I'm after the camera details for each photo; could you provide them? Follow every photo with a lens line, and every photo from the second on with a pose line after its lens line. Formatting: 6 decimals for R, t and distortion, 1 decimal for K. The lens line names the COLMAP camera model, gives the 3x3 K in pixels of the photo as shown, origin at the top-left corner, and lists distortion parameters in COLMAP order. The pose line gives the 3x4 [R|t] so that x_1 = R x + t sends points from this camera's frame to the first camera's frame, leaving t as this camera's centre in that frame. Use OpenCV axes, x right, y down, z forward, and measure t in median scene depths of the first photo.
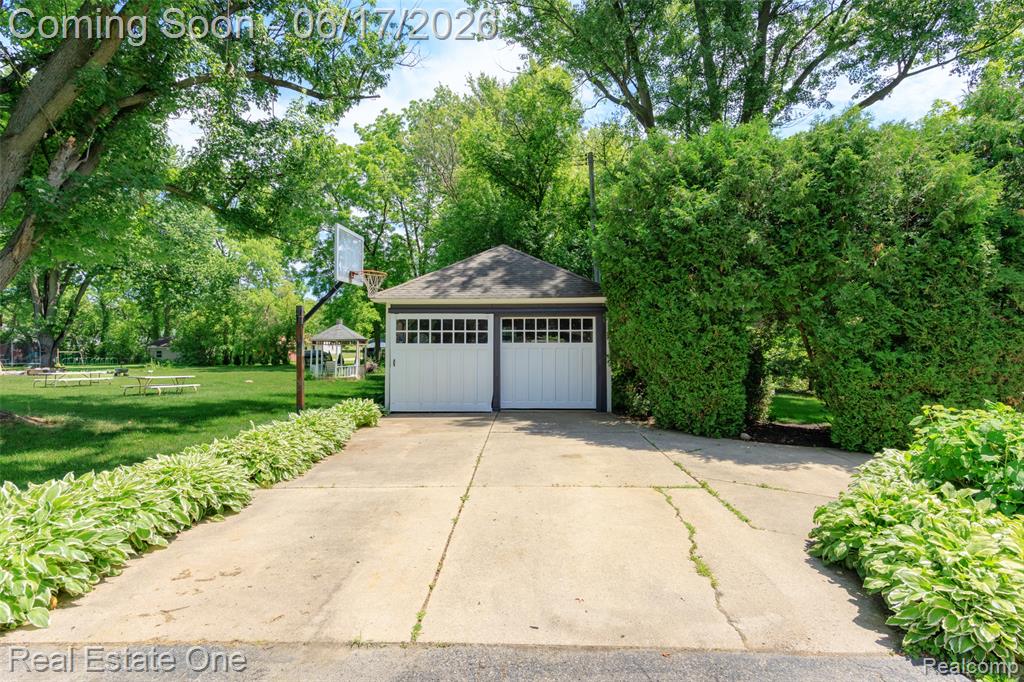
lens RADIAL K [[473.6, 0, 515.7], [0, 473.6, 341.1], [0, 0, 1]] dist [0.000722, 0.000284]
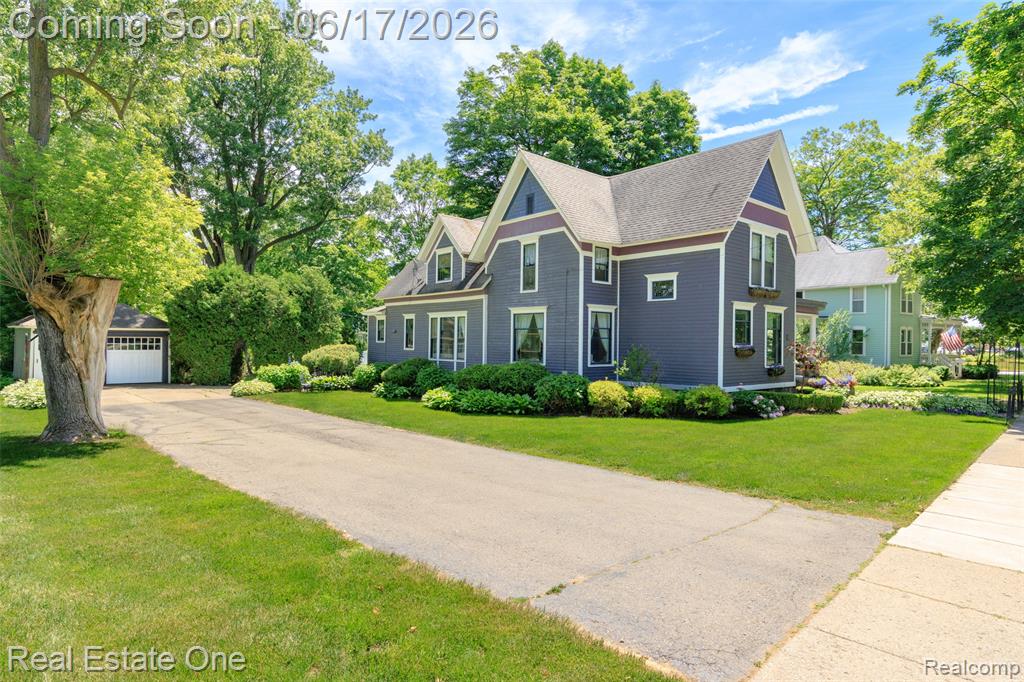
lens RADIAL K [[589.5, 0, 513.4], [0, 589.5, 344.1], [0, 0, 1]] dist [0.001601, 0.000061]
pose [[0.703987, 0.012187, 0.710108, -0.776311], [-0.013260, 0.999904, -0.004015, -0.044470], [-0.710089, -0.006589, 0.704081, -2.526443]]
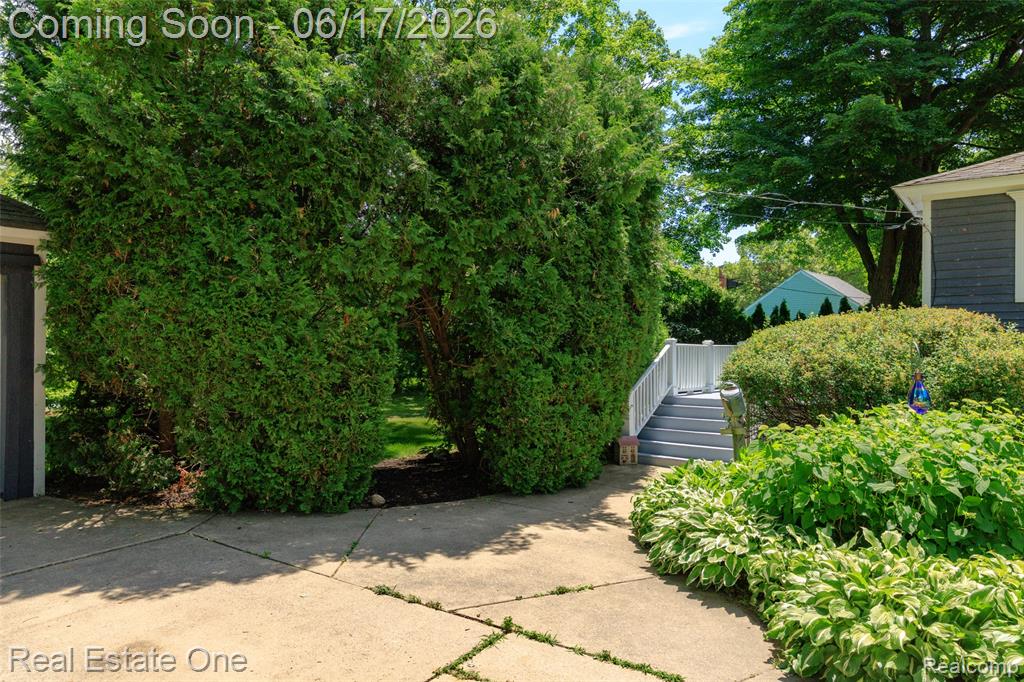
lens RADIAL K [[684.2, 0, 511.8], [0, 684.2, 339.5], [0, 0, 1]] dist [0.000057, -0.000346]
pose [[0.537930, 0.008475, 0.842947, -0.134584], [-0.012951, 0.999915, -0.001788, 0.002616], [-0.842890, -0.009955, 0.537994, 0.392786]]
